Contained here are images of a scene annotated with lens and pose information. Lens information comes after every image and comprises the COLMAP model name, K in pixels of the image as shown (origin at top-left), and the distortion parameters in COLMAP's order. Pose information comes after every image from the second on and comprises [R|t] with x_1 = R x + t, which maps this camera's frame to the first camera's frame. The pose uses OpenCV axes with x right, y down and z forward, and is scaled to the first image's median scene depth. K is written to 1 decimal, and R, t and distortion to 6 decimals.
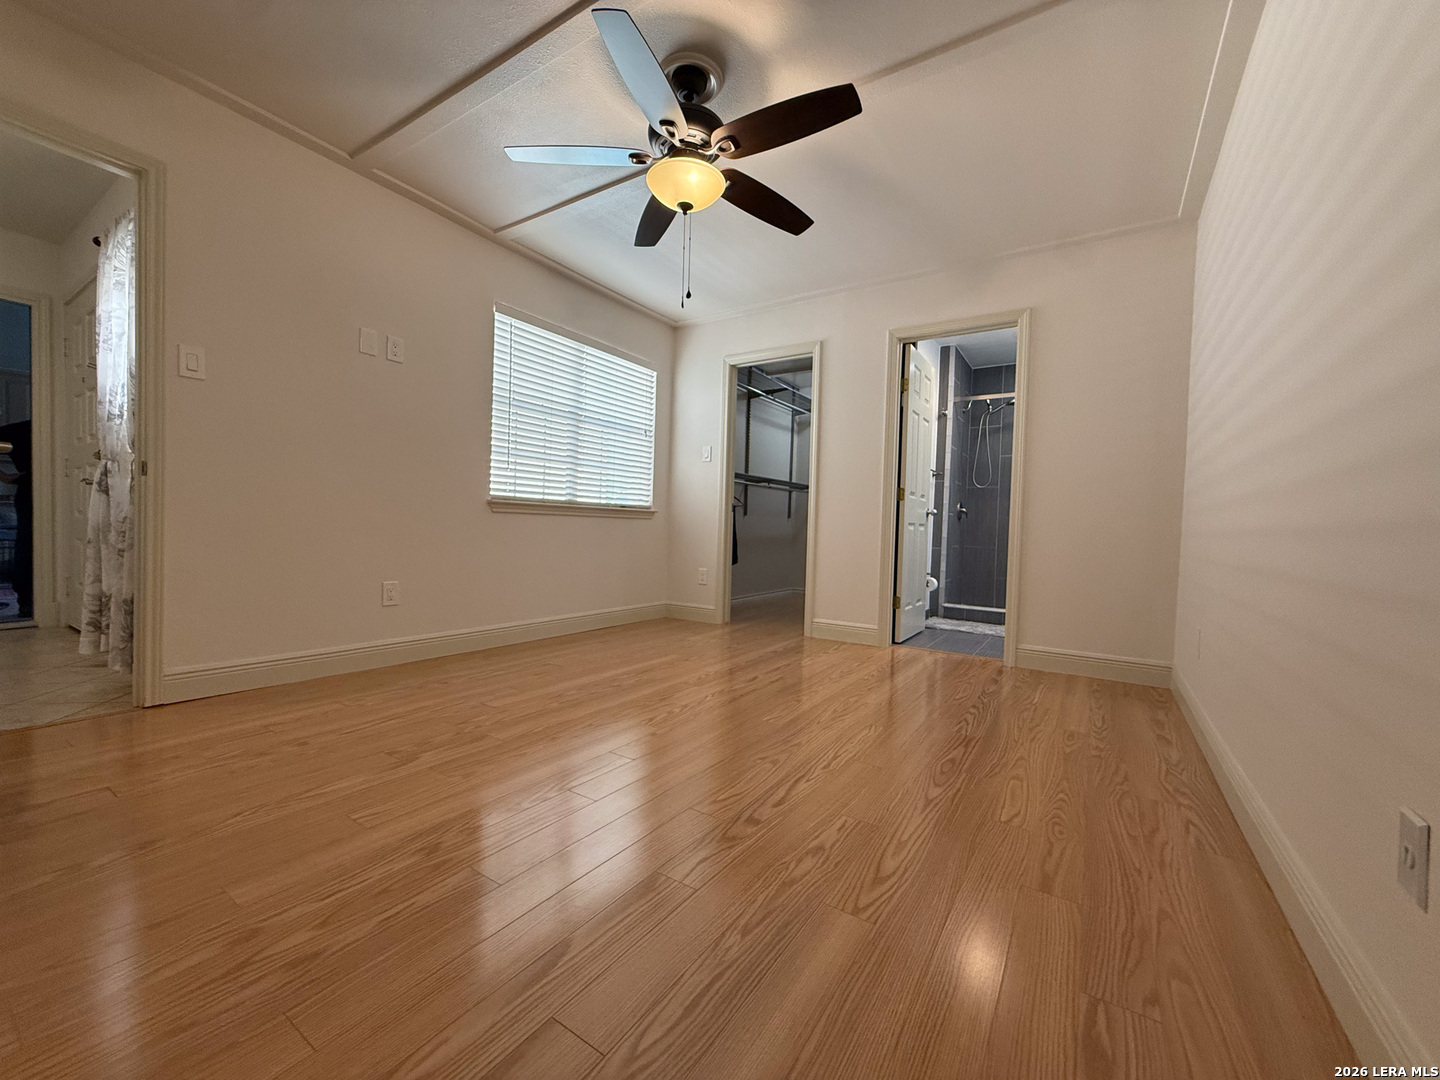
lens RADIAL K [[575.1, 0, 716.1], [0, 575.1, 541.4], [0, 0, 1]] dist [0.000567, 0.000272]
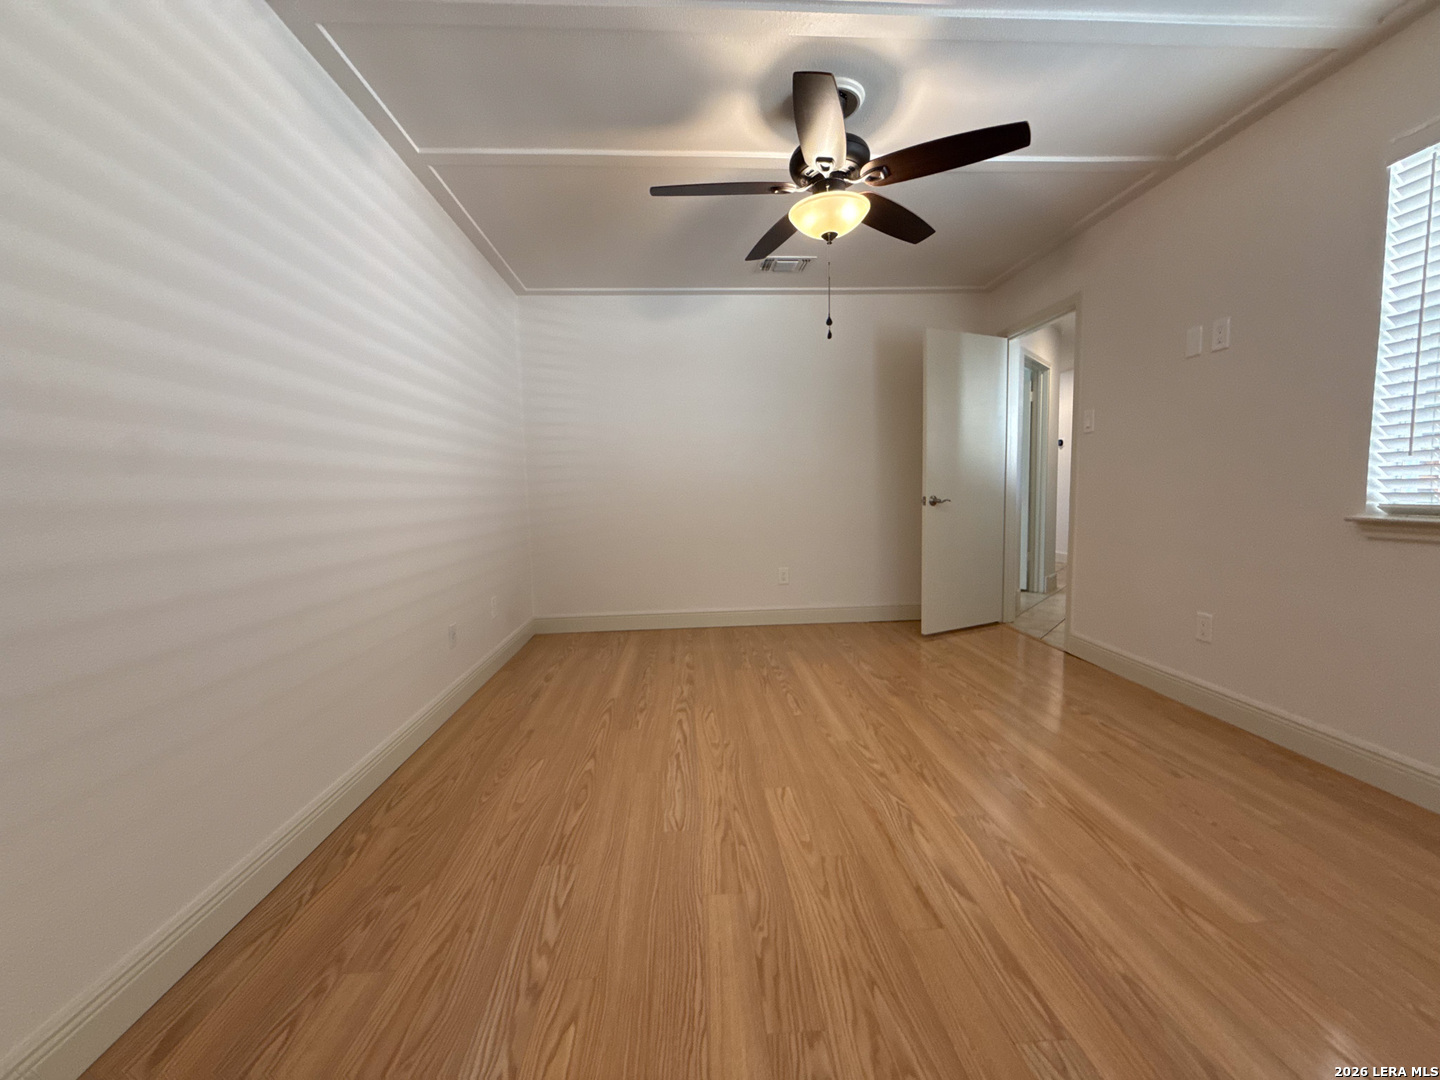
lens RADIAL K [[575.1, 0, 716.1], [0, 575.1, 541.4], [0, 0, 1]] dist [0.000567, 0.000272]
pose [[-0.804555, 0.040028, -0.592528, 0.724341], [-0.017616, 0.995678, 0.091182, -0.142634], [0.593617, 0.083799, -0.800373, 1.744563]]
